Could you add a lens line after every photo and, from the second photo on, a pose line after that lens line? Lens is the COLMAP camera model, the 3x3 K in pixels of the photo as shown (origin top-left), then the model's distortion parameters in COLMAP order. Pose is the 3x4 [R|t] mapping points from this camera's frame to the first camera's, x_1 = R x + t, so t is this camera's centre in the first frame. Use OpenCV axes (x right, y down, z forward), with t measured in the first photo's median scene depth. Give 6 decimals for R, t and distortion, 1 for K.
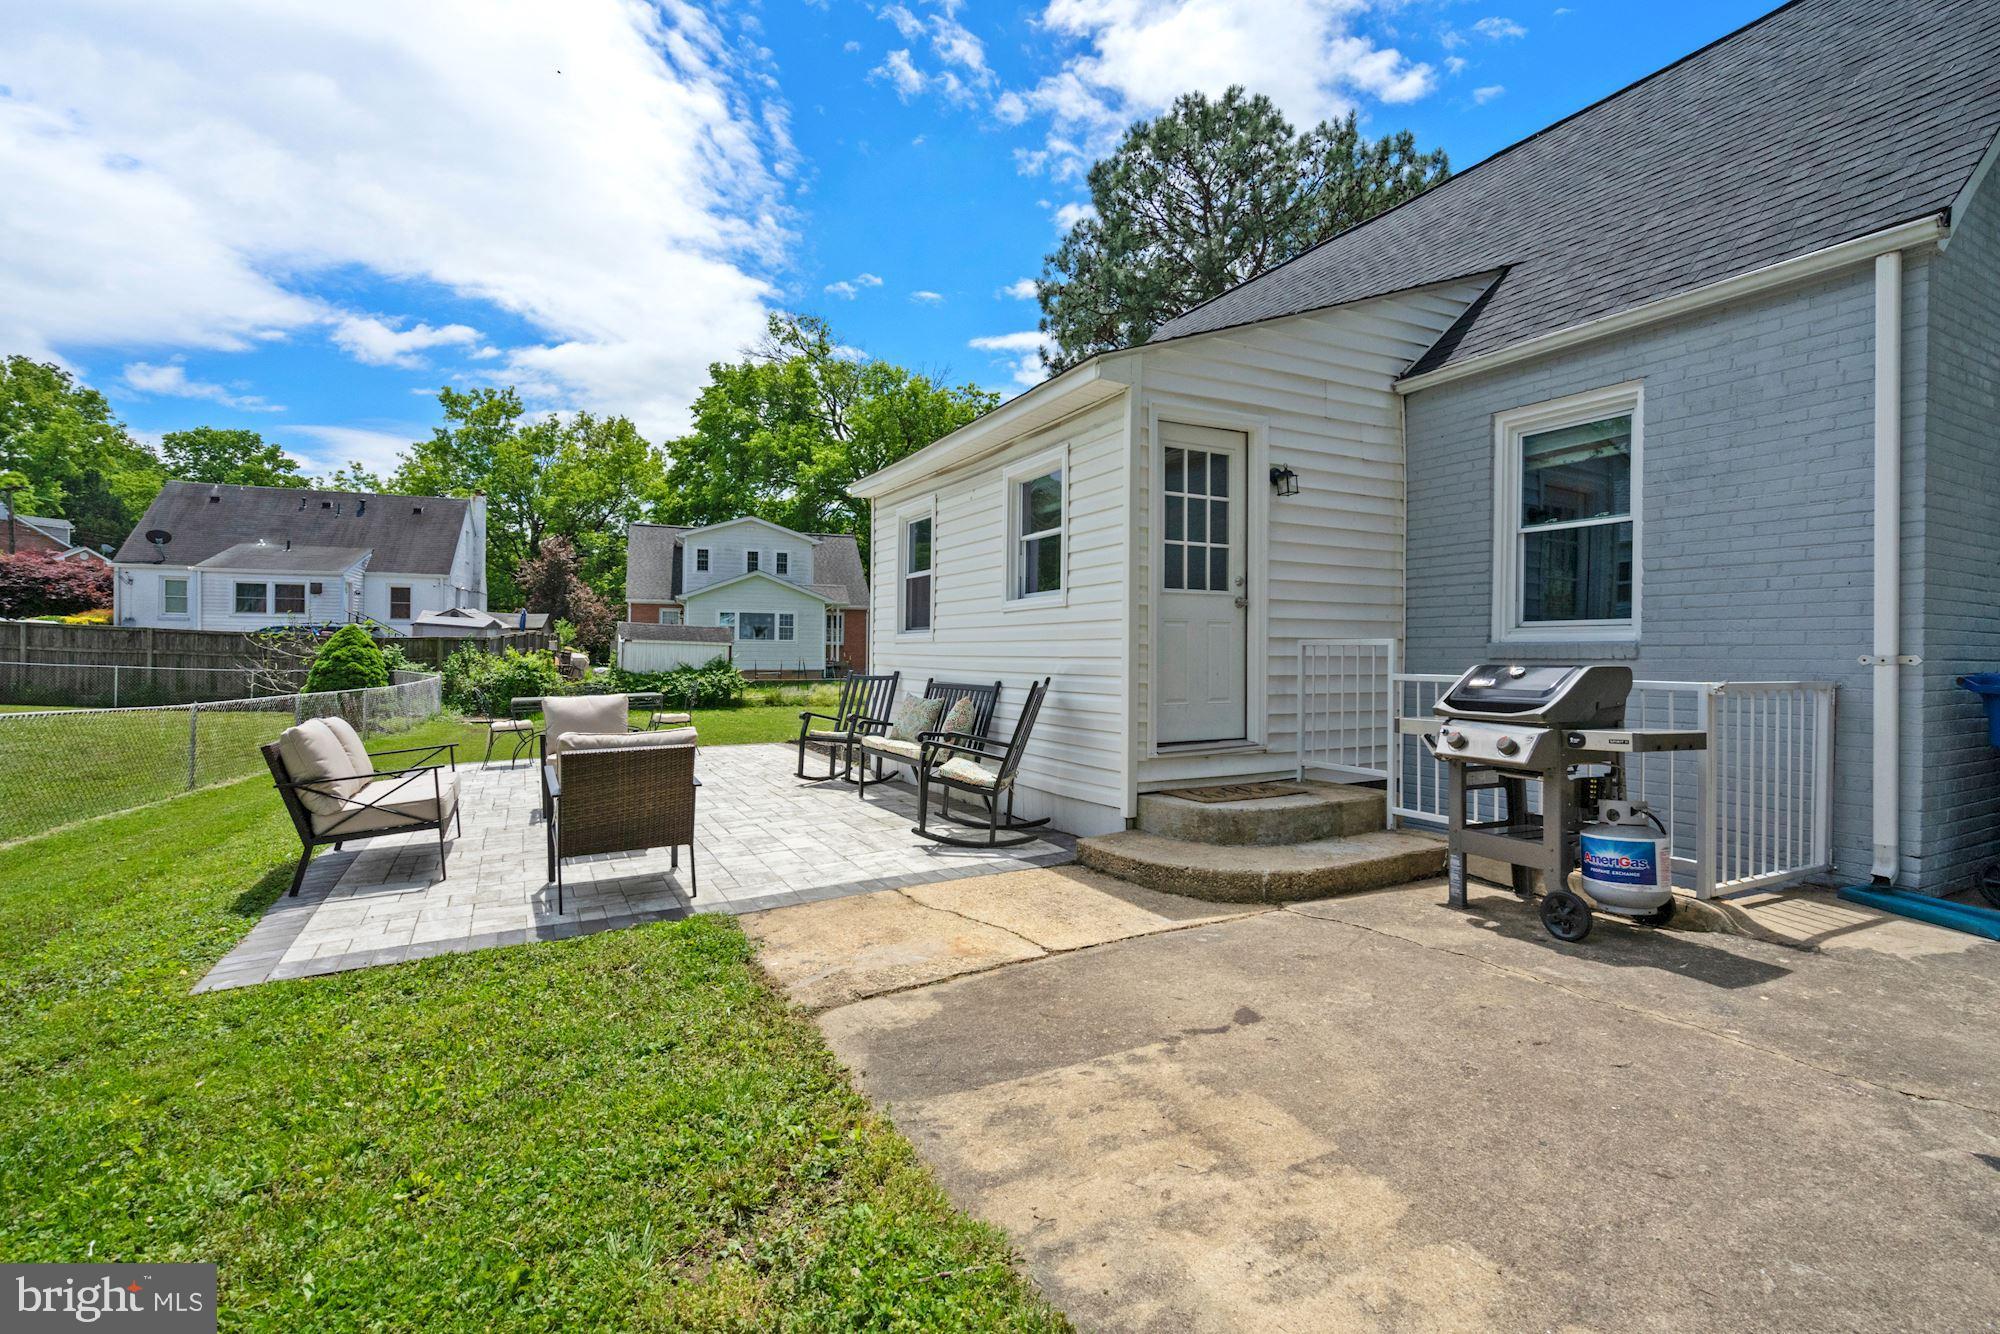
lens RADIAL K [[909.0, 0, 996.8], [0, 909.0, 656.0], [0, 0, 1]] dist [-0.010426, 0.002538]
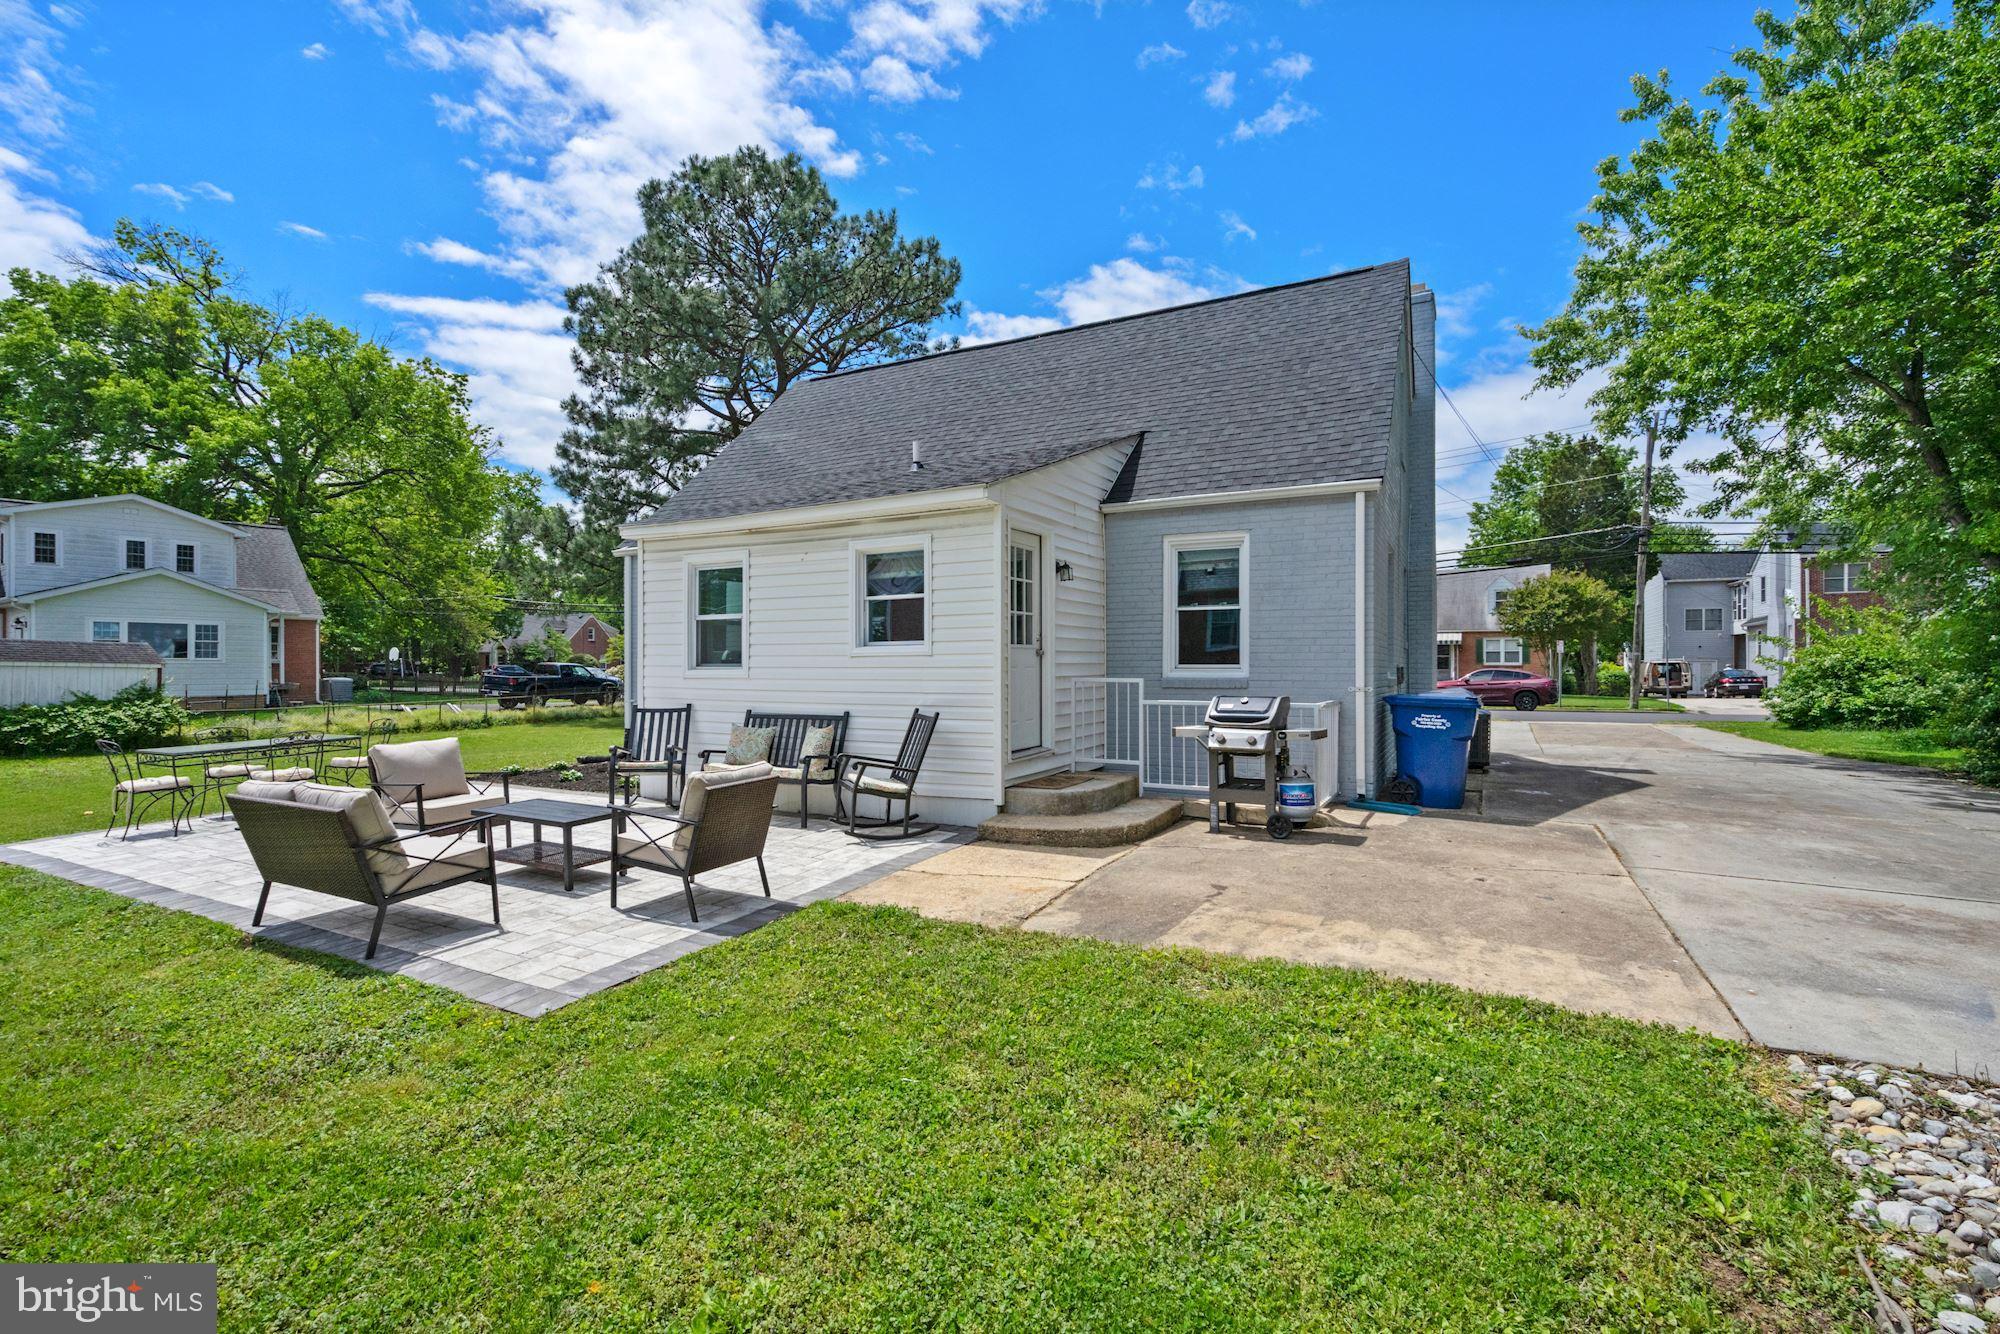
lens RADIAL K [[909.0, 0, 999.9], [0, 909.0, 670.6], [0, 0, 1]] dist [-0.010426, 0.002538]
pose [[0.823394, -0.010054, 0.567380, -0.667745], [0.007285, 0.999948, 0.007147, -0.045179], [-0.567423, -0.001752, 0.823425, -0.181837]]
